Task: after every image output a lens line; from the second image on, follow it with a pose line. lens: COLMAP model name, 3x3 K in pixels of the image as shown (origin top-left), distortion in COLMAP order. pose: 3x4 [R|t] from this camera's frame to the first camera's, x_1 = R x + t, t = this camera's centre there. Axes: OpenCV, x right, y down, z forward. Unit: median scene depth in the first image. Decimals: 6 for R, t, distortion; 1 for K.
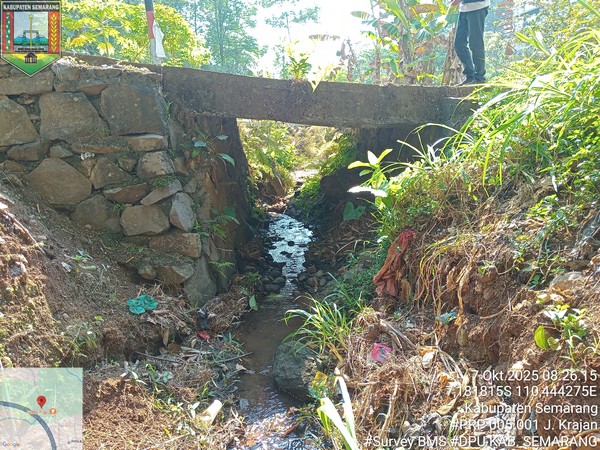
lens RADIAL K [[443.0, 0, 300.0], [0, 443.0, 225.0], [0, 0, 1]] dist [0.082609, -0.207029]
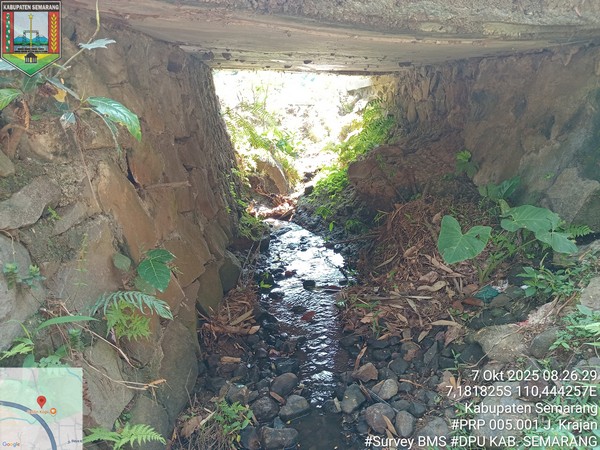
lens RADIAL K [[459.3, 0, 300.0], [0, 459.3, 225.0], [0, 0, 1]] dist [0.061486, -0.150929]
pose [[0.999139, -0.041078, -0.005748, -0.017751], [0.041179, 0.998976, 0.018749, -0.031389], [0.004972, -0.018969, 0.999808, 0.295202]]
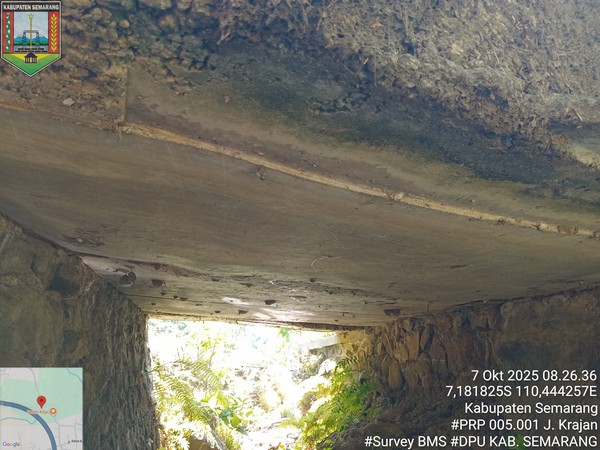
lens RADIAL K [[459.3, 0, 300.0], [0, 459.3, 225.0], [0, 0, 1]] dist [0.061486, -0.150929]
pose [[0.993851, 0.017905, 0.109270, -0.023646], [0.040715, 0.858609, -0.511011, -0.059000], [-0.102970, 0.512318, 0.852601, 0.446275]]
